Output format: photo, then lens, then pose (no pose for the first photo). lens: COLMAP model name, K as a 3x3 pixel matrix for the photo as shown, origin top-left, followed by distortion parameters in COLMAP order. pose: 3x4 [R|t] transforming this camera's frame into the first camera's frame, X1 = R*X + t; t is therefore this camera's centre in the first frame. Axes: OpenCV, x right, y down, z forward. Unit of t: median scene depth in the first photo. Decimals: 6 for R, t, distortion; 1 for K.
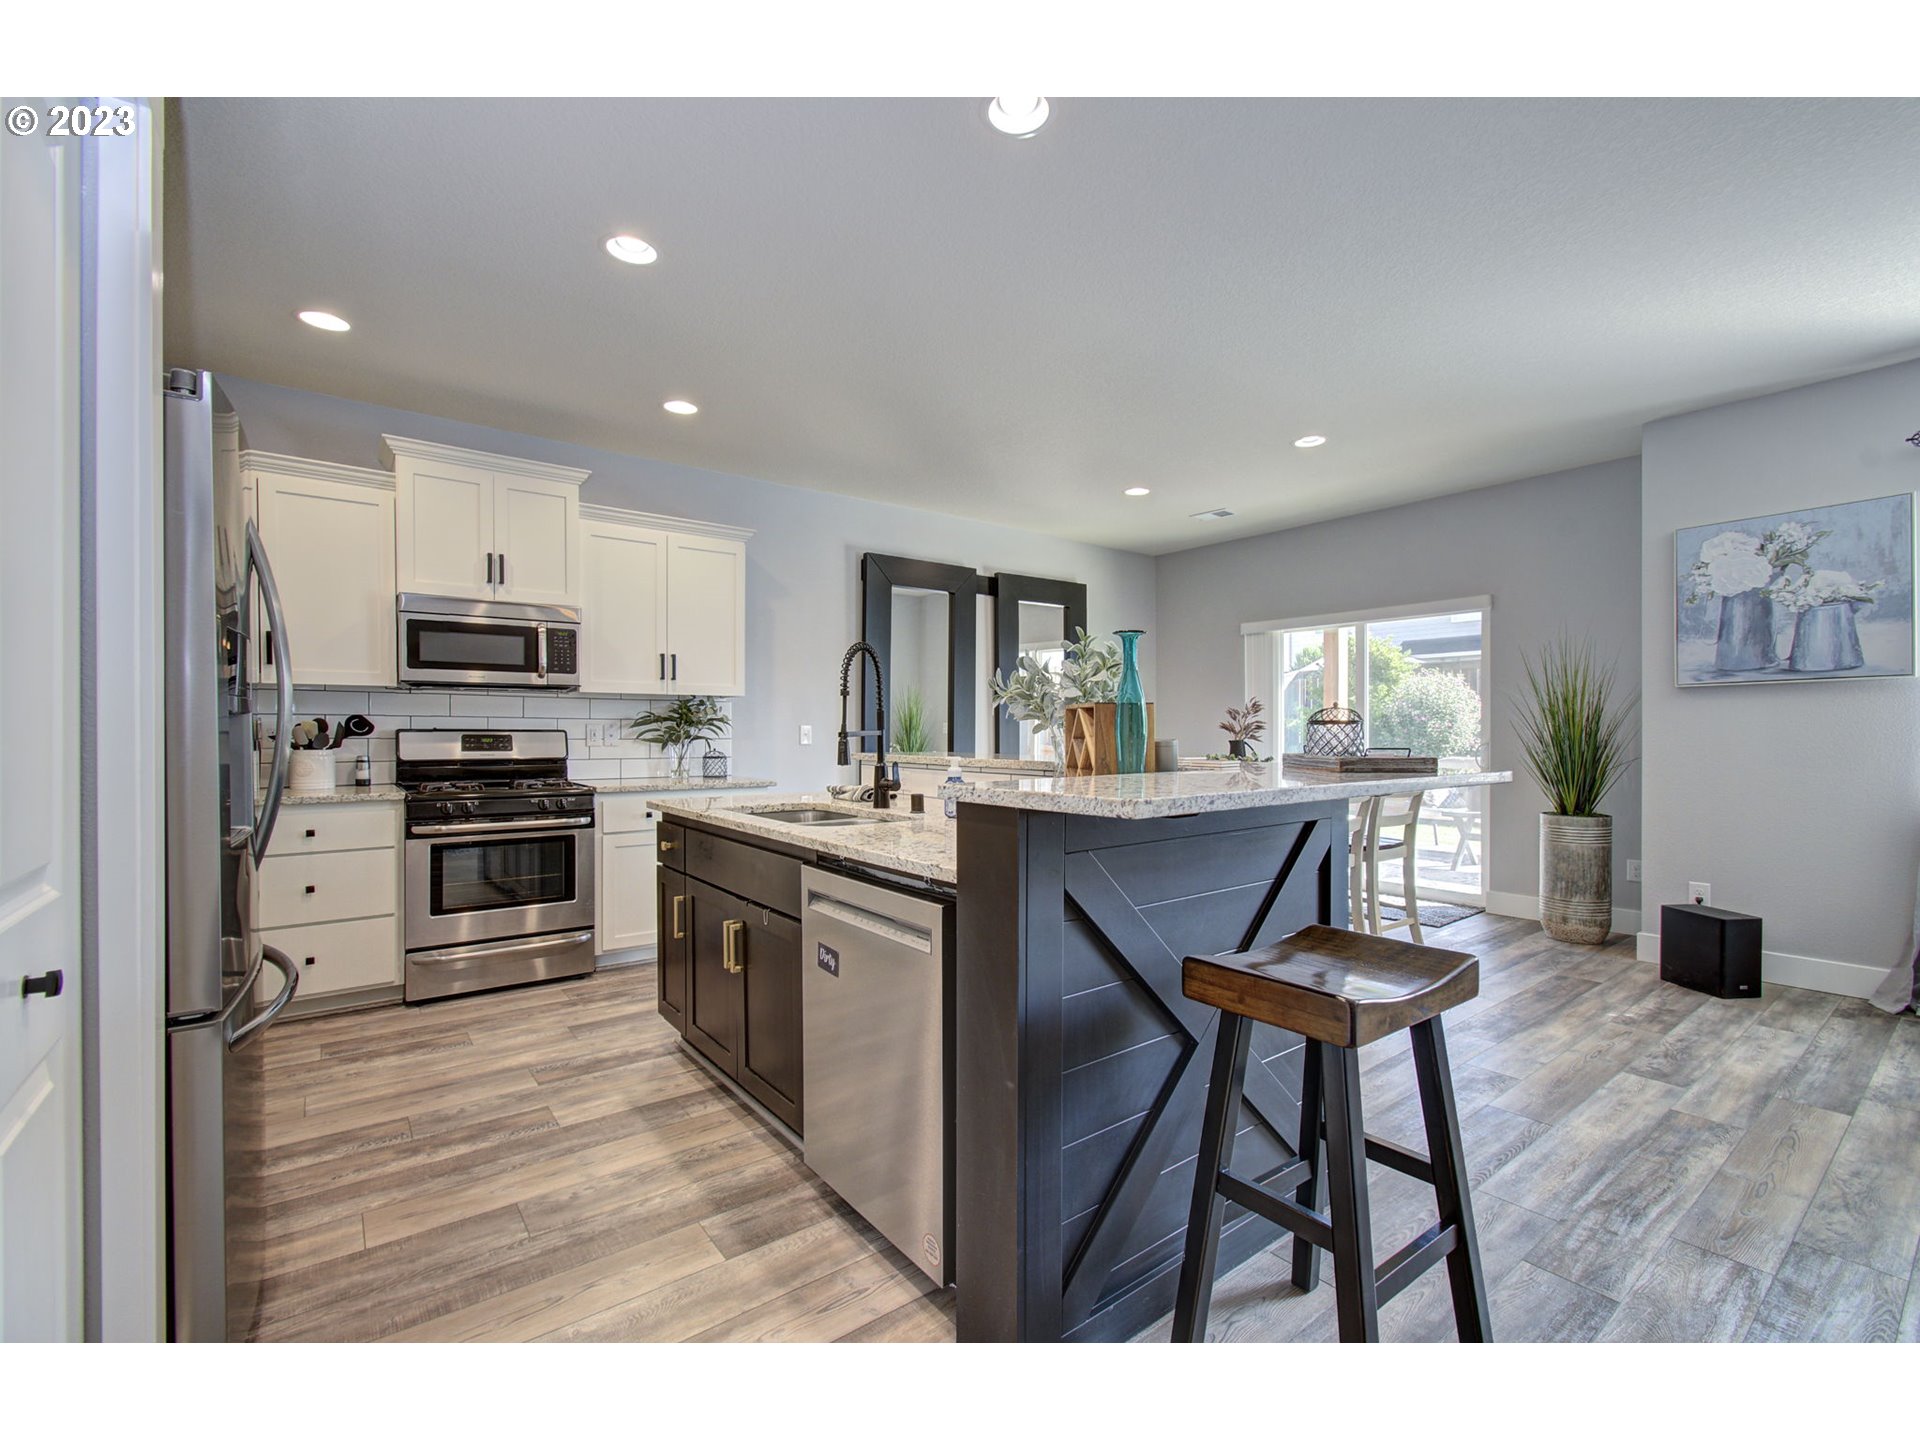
lens RADIAL K [[828.8, 0, 972.0], [0, 828.8, 728.8], [0, 0, 1]] dist [-0.002177, -0.000217]
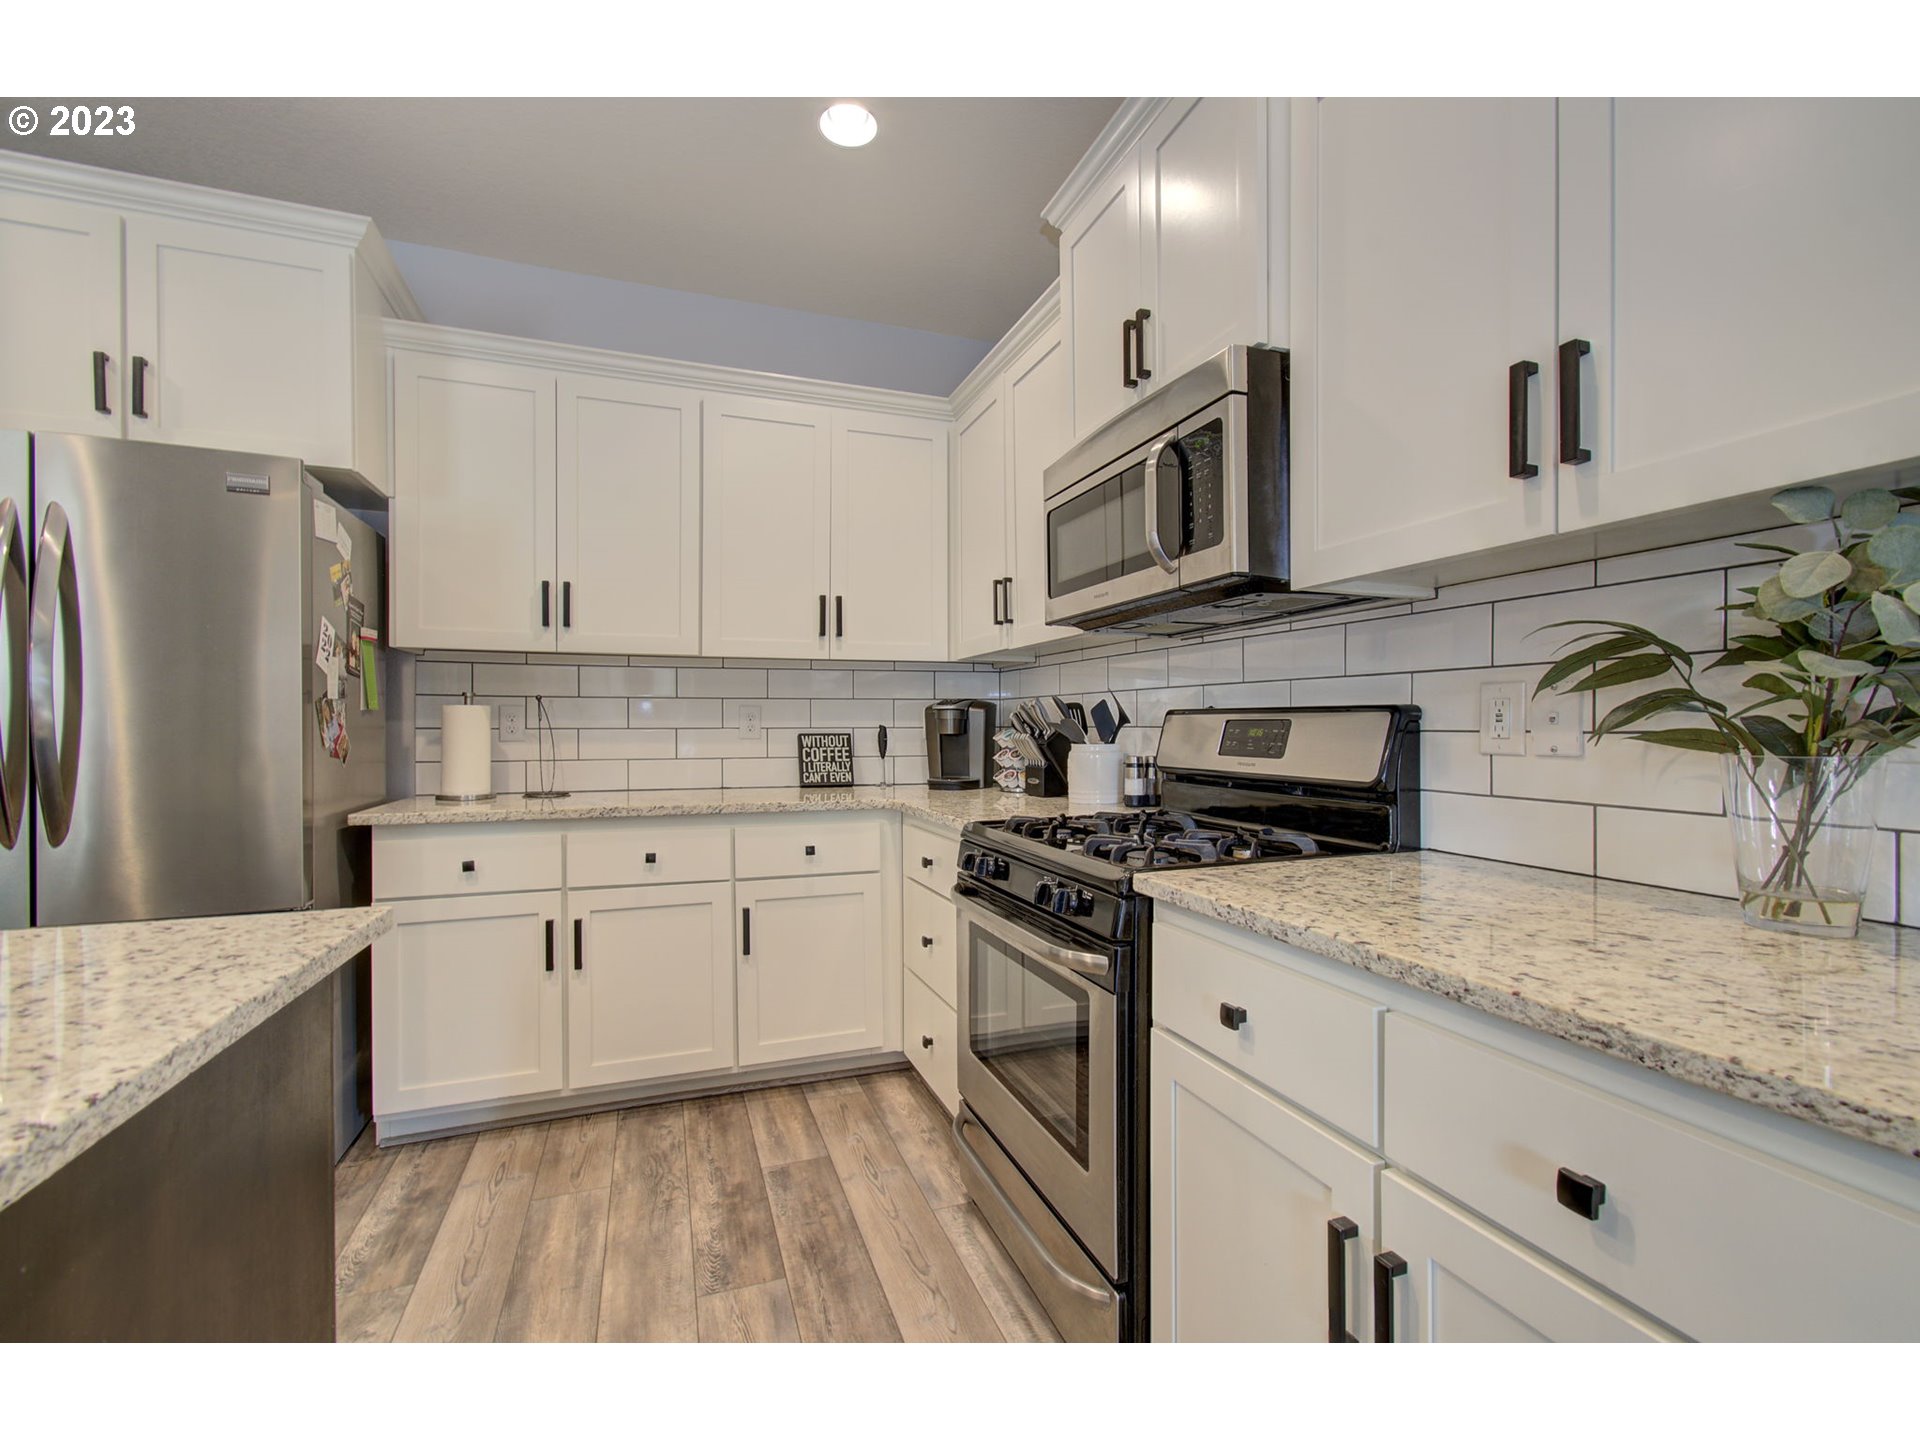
lens RADIAL K [[828.8, 0, 947.8], [0, 828.8, 727.7], [0, 0, 1]] dist [-0.002177, -0.000217]
pose [[-0.319674, 0.005410, -0.947512, -0.117104], [0.006938, 0.999970, 0.003369, 0.009848], [0.947502, -0.005497, -0.319702, 1.046267]]
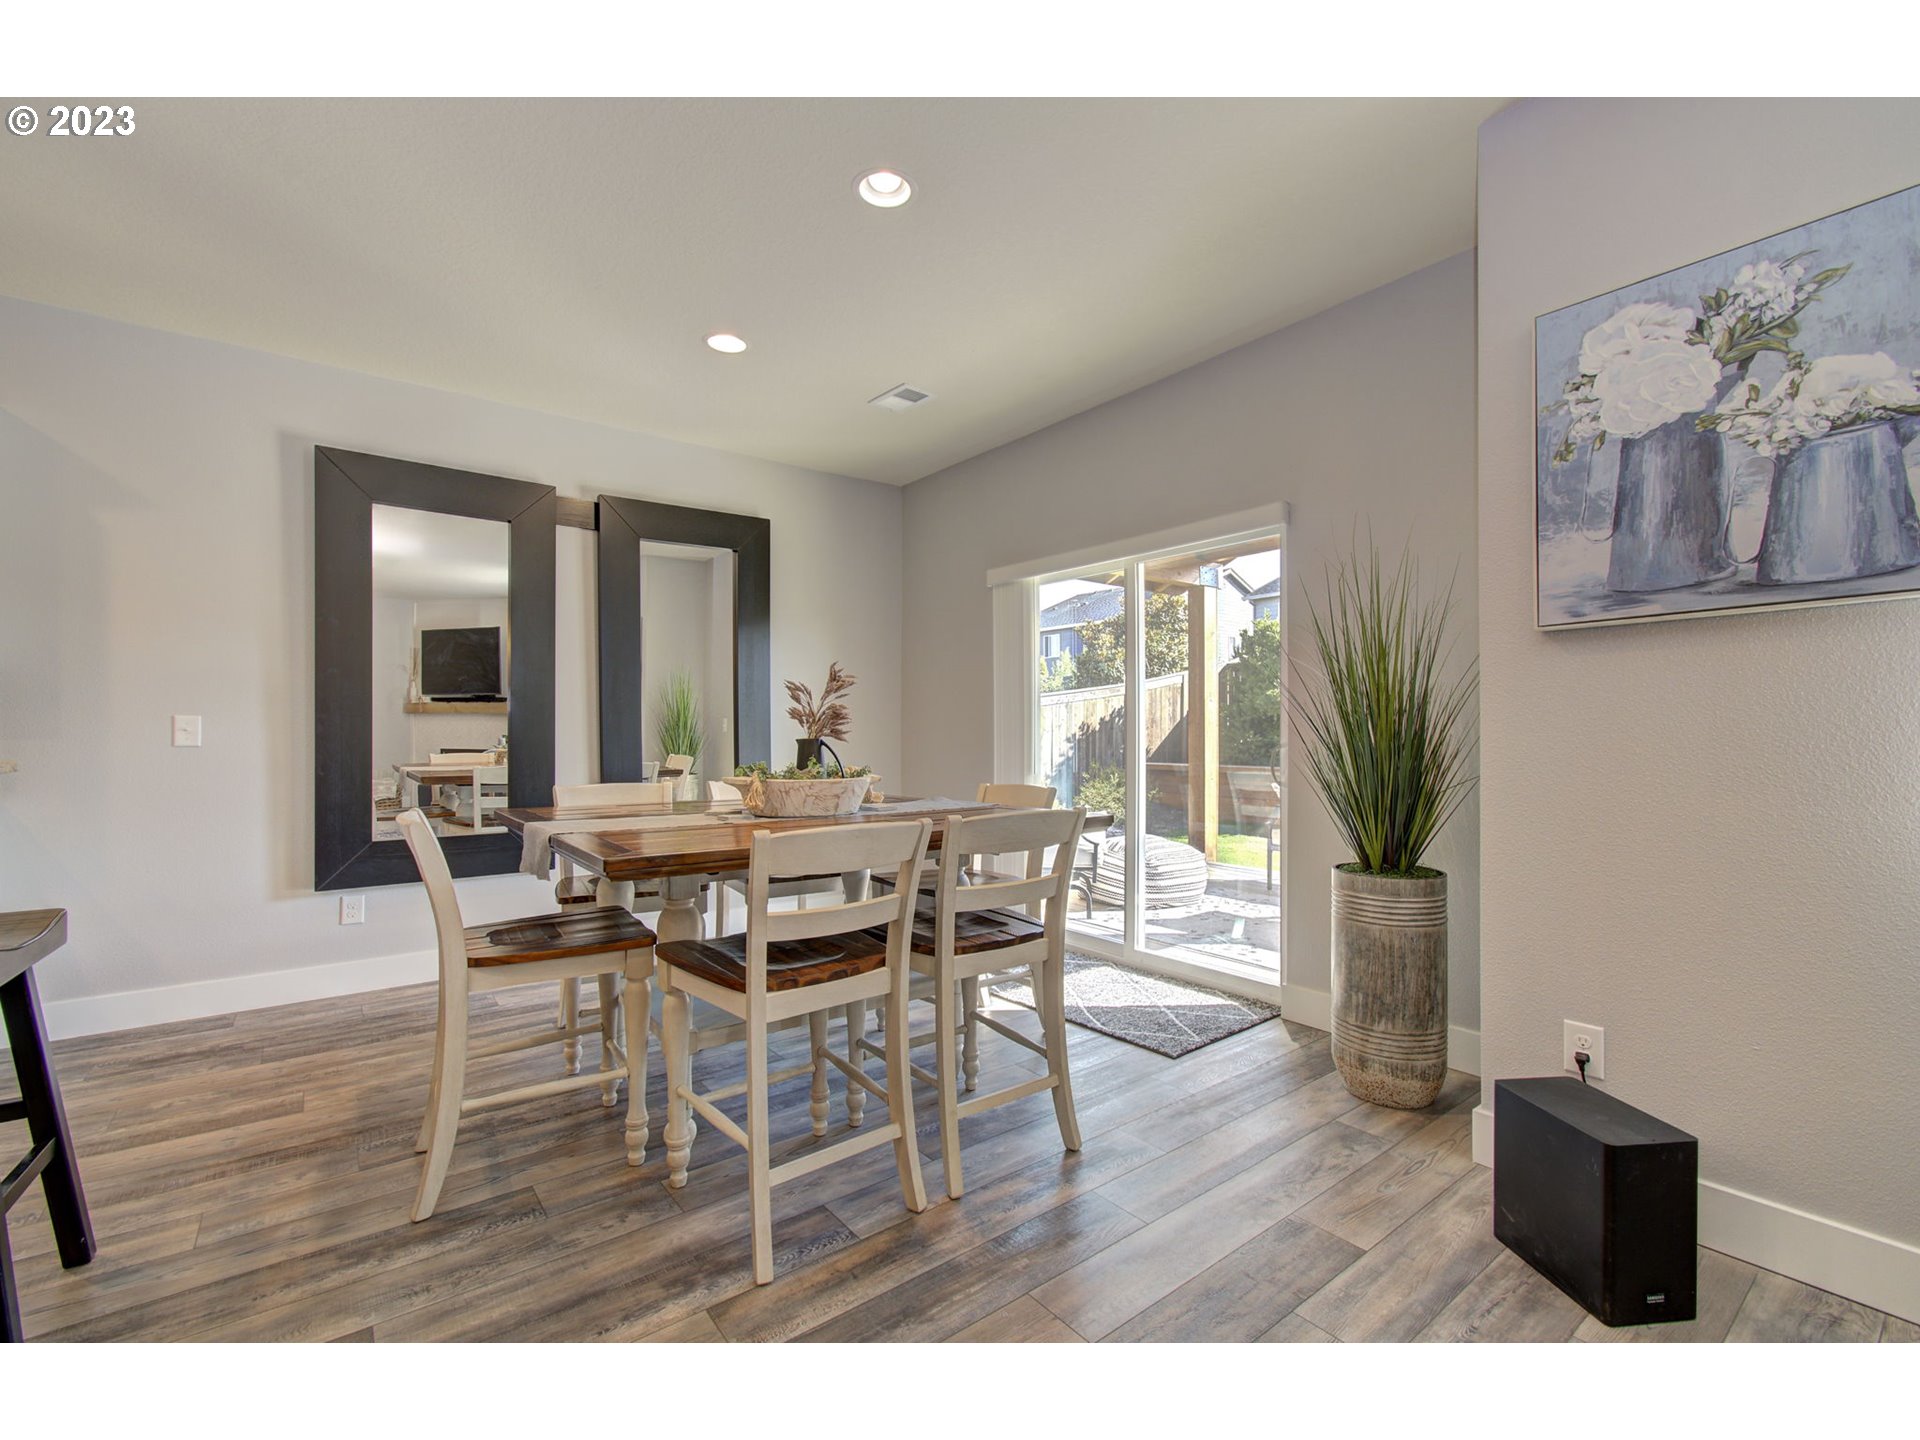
lens RADIAL K [[828.8, 0, 970.6], [0, 828.8, 730.2], [0, 0, 1]] dist [-0.002177, -0.000217]
pose [[0.999957, -0.002370, 0.008931, 0.519460], [0.002392, 0.999994, -0.002492, 0.010337], [-0.008925, 0.002513, 0.999957, 0.517548]]
